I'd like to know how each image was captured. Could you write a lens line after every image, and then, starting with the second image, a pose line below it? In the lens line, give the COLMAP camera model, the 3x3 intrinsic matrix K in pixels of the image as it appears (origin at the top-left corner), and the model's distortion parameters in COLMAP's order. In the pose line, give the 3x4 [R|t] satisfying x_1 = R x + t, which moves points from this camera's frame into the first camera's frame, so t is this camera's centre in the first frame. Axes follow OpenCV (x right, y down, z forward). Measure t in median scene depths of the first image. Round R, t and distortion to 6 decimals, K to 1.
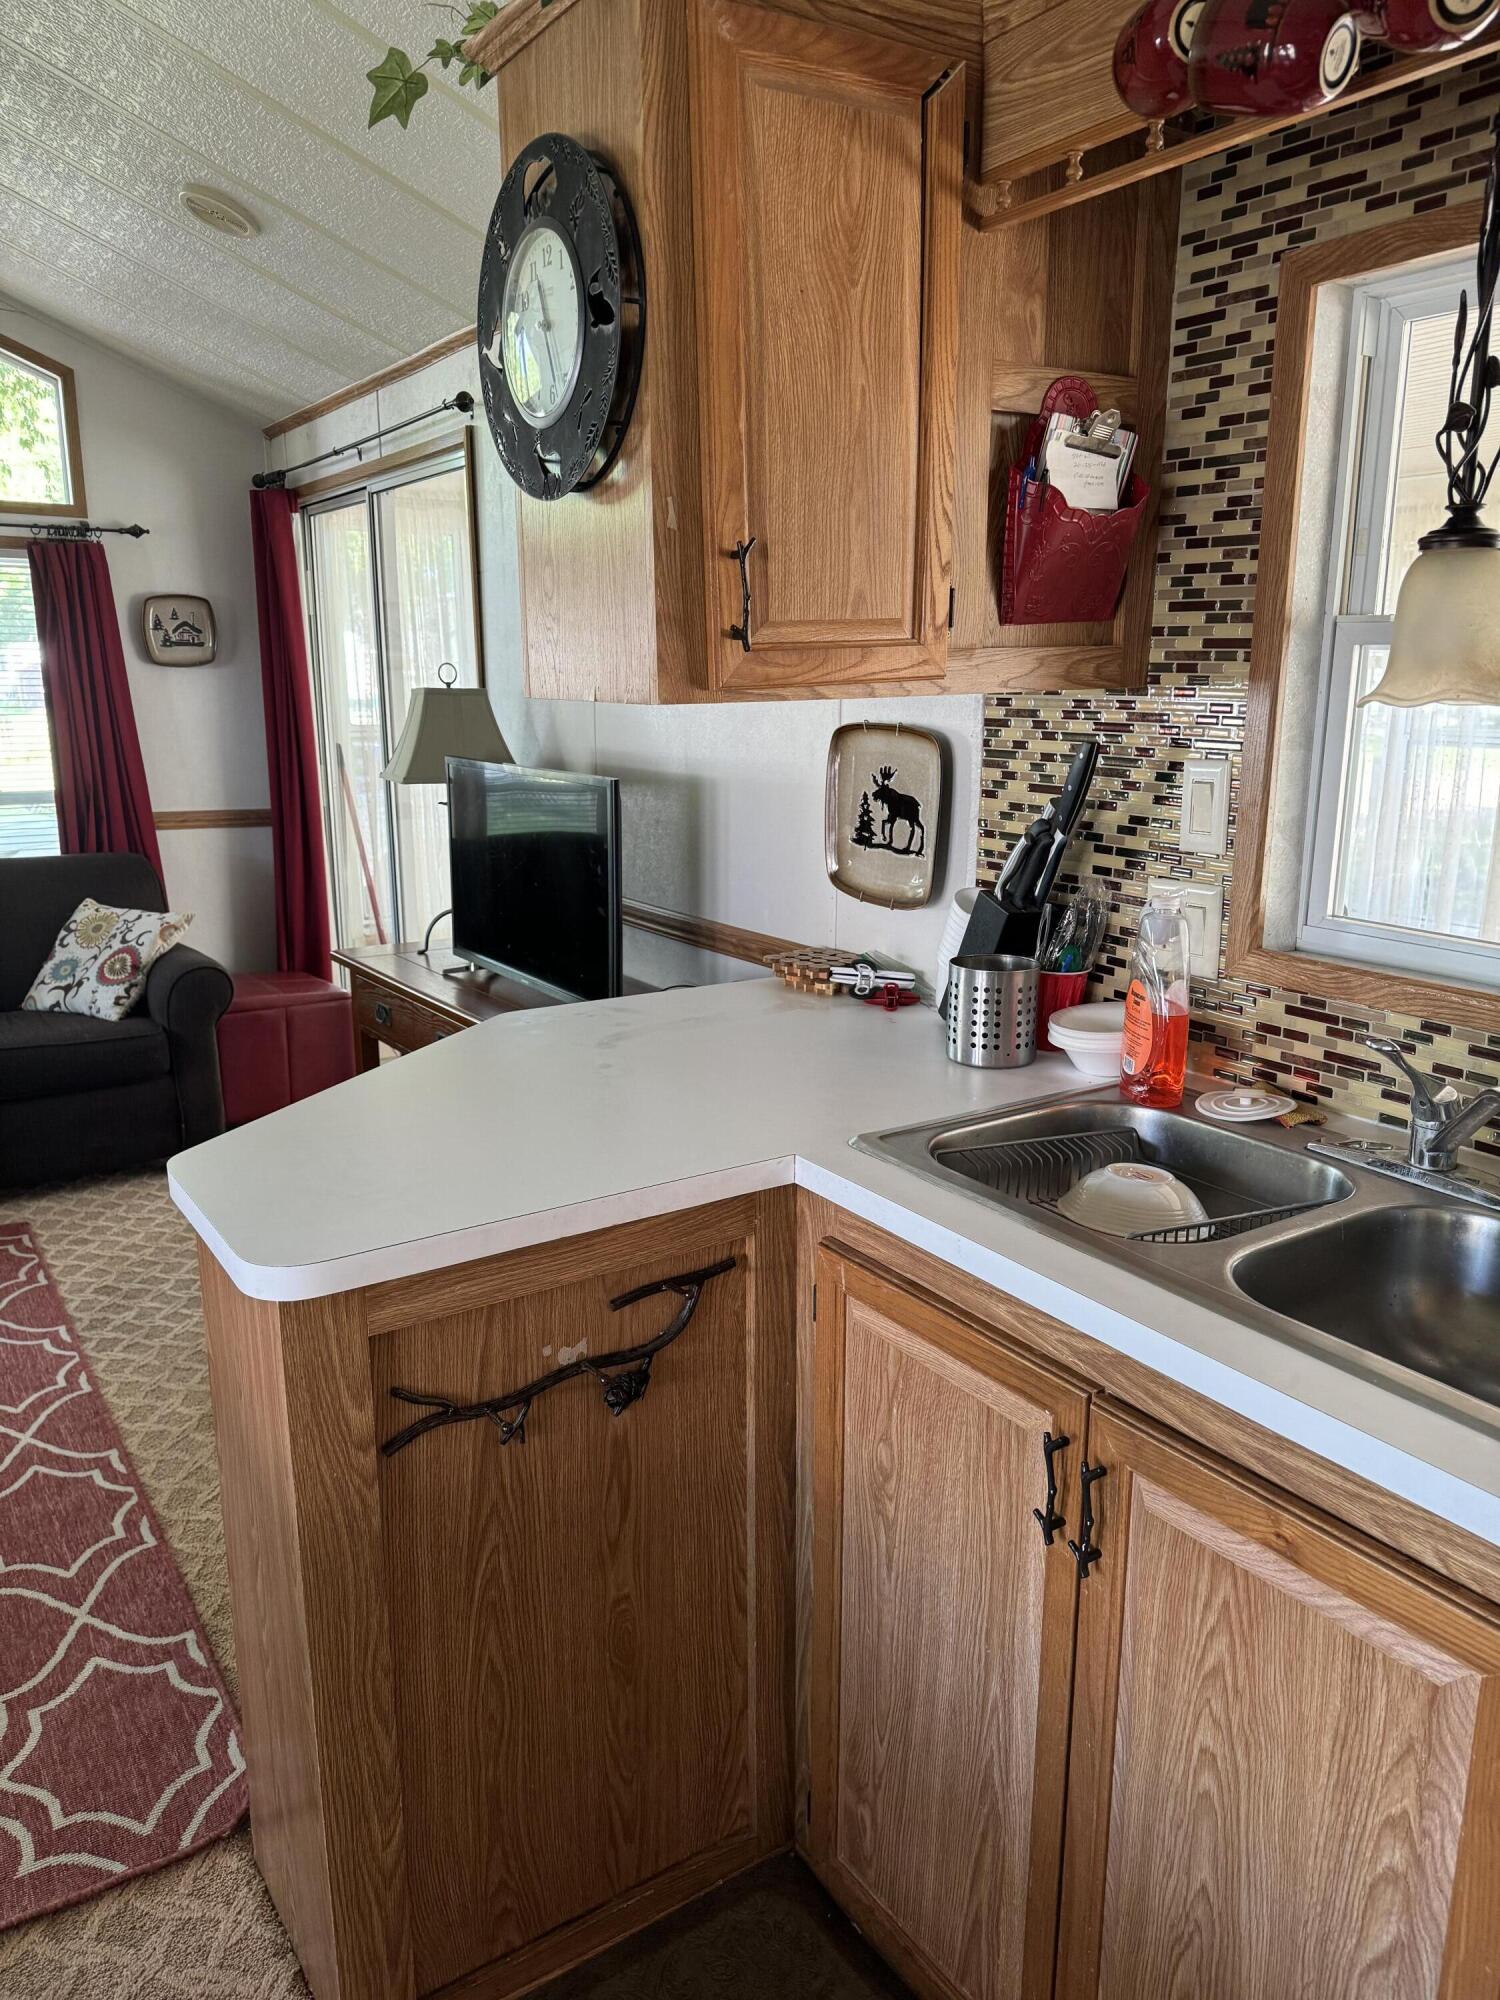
lens RADIAL K [[1397.7, 0, 748.9], [0, 1397.7, 1004.0], [0, 0, 1]] dist [0.043919, -0.050436]
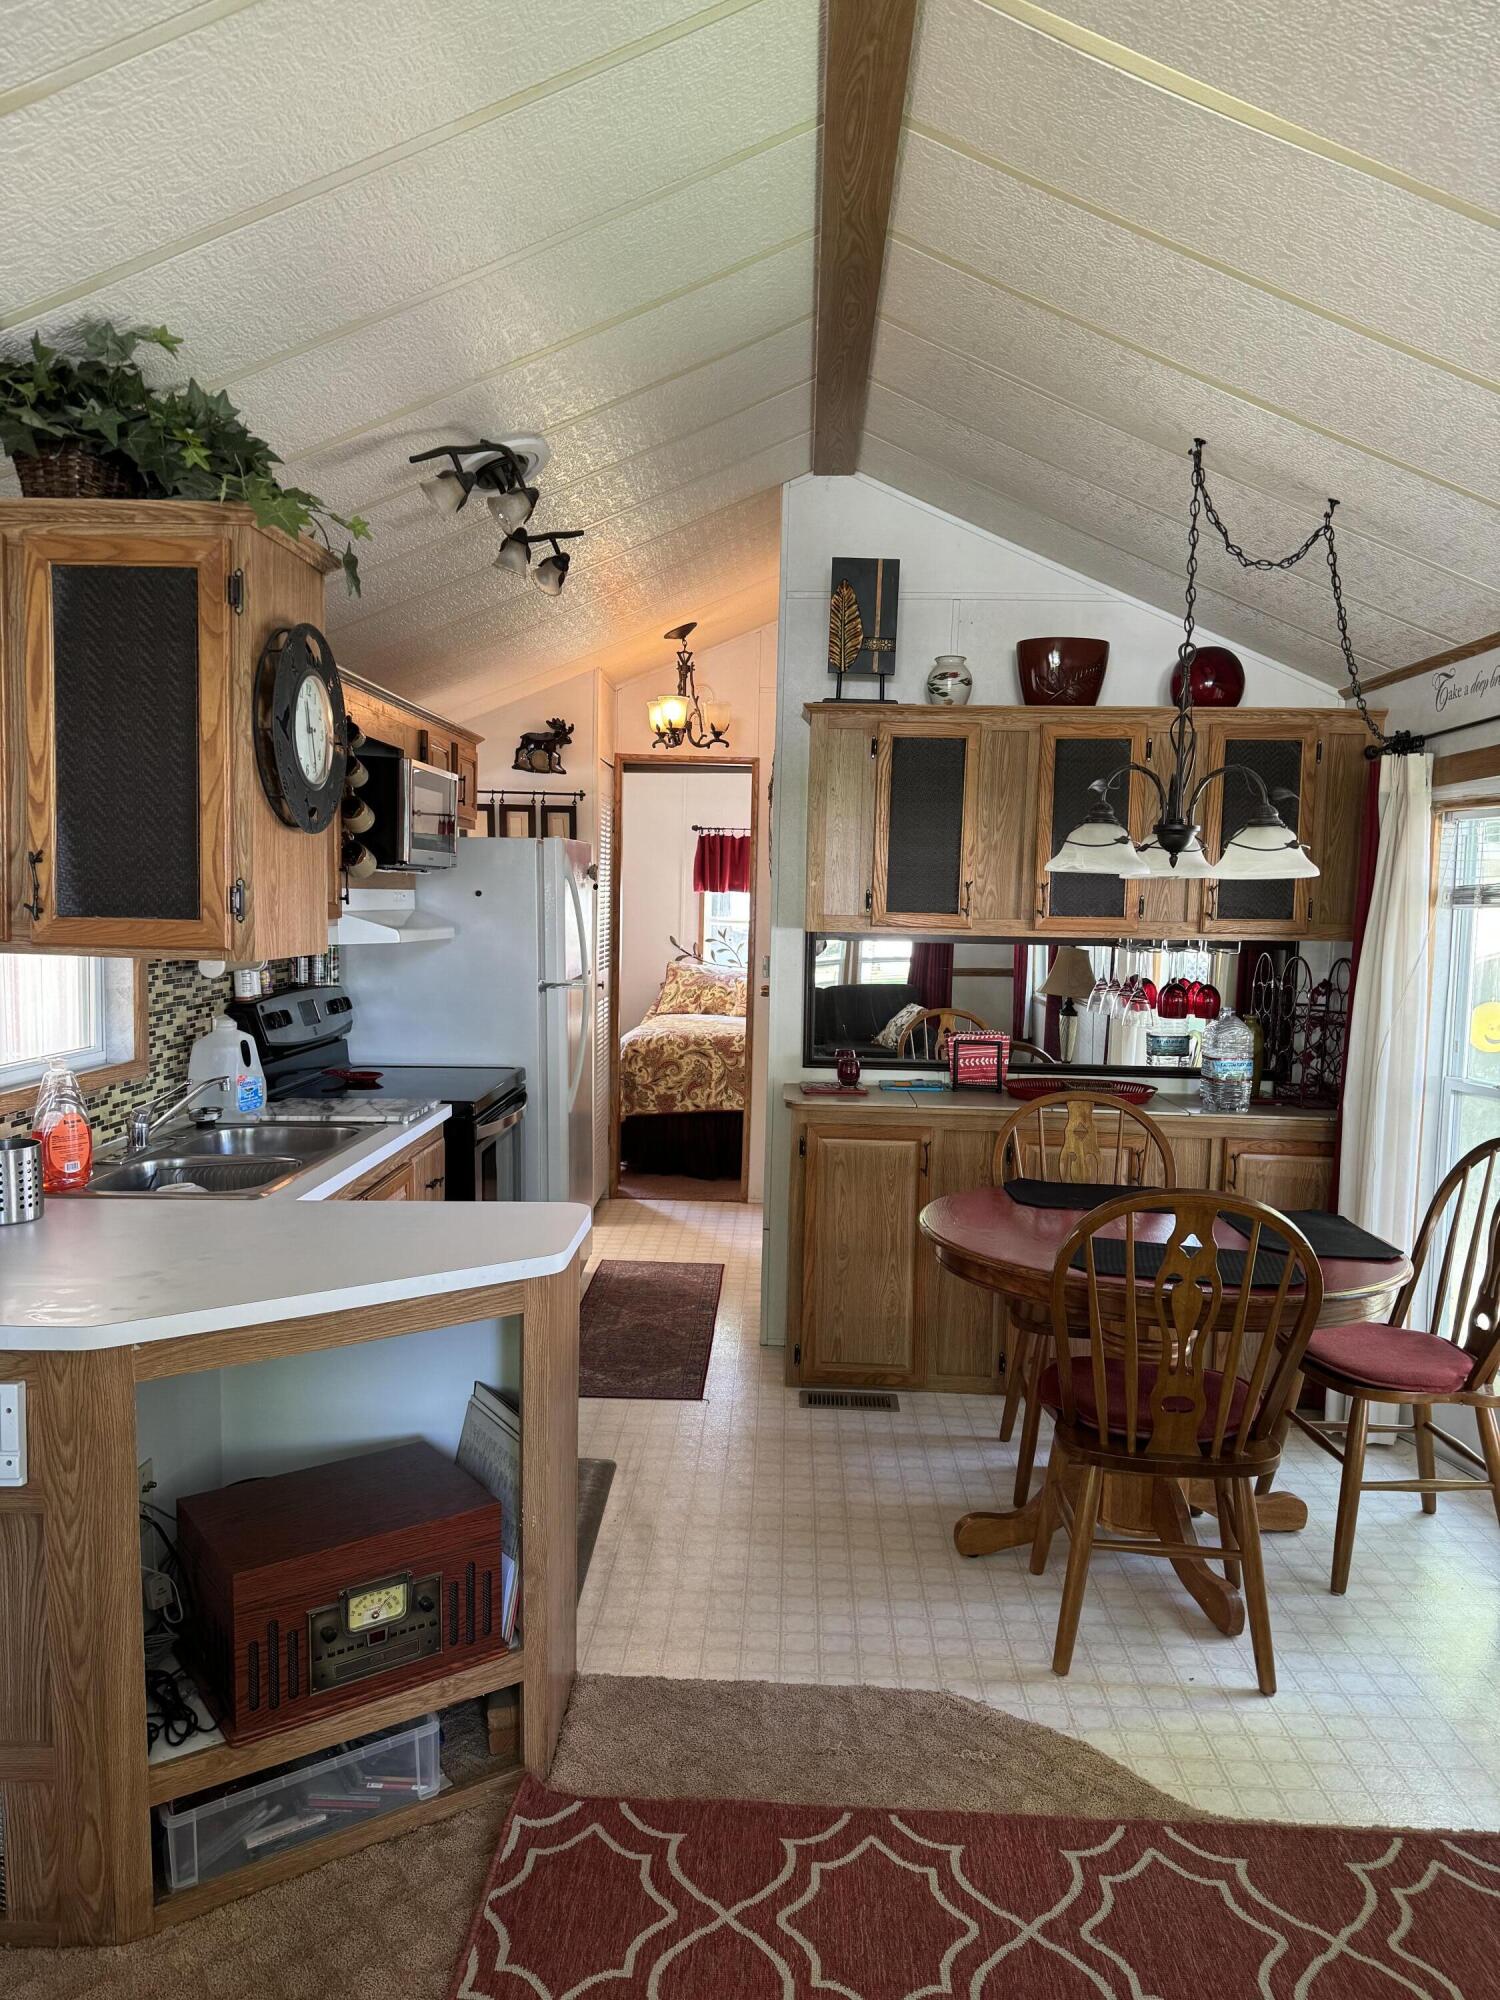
lens RADIAL K [[1381.6, 0, 749.7], [0, 1381.6, 1007.1], [0, 0, 1]] dist [0.079255, -0.114618]
pose [[-0.812791, -0.055283, 0.579926, -1.224790], [0.121879, 0.957320, 0.262078, -0.441214], [-0.569663, 0.283695, -0.771363, 1.670767]]
